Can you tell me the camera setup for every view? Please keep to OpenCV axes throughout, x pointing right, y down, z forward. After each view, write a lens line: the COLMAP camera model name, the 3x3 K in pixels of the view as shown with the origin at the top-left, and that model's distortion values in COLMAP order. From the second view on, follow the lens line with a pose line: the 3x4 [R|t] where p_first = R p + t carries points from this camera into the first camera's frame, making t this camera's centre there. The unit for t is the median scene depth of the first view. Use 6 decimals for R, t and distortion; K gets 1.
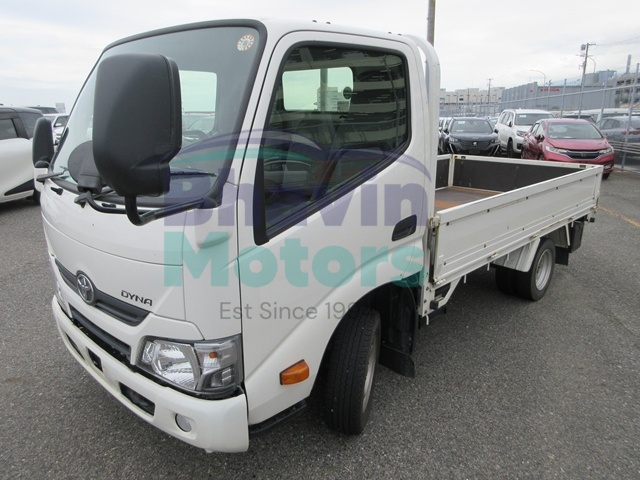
lens RADIAL K [[479.3, 0, 320.0], [0, 479.3, 240.0], [0, 0, 1]] dist [0.005426, -0.014095]
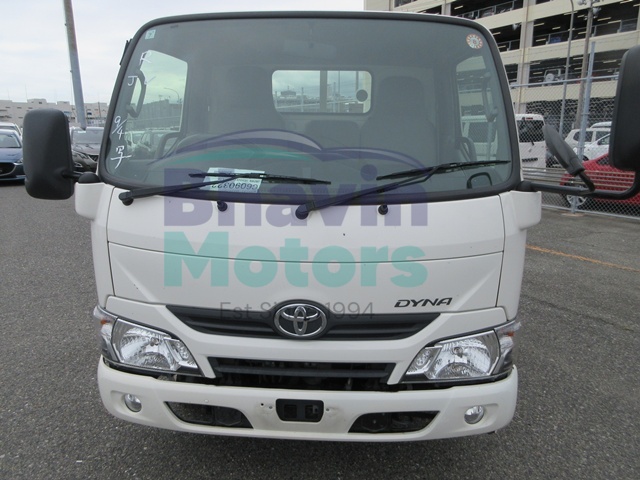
lens RADIAL K [[463.3, 0, 320.0], [0, 463.3, 240.0], [0, 0, 1]] dist [-0.000714, -0.003110]
pose [[0.734974, -0.138604, 0.663779, -1.076648], [0.153347, 0.987502, 0.036406, -0.058430], [-0.660528, 0.075031, 0.747043, 0.453357]]
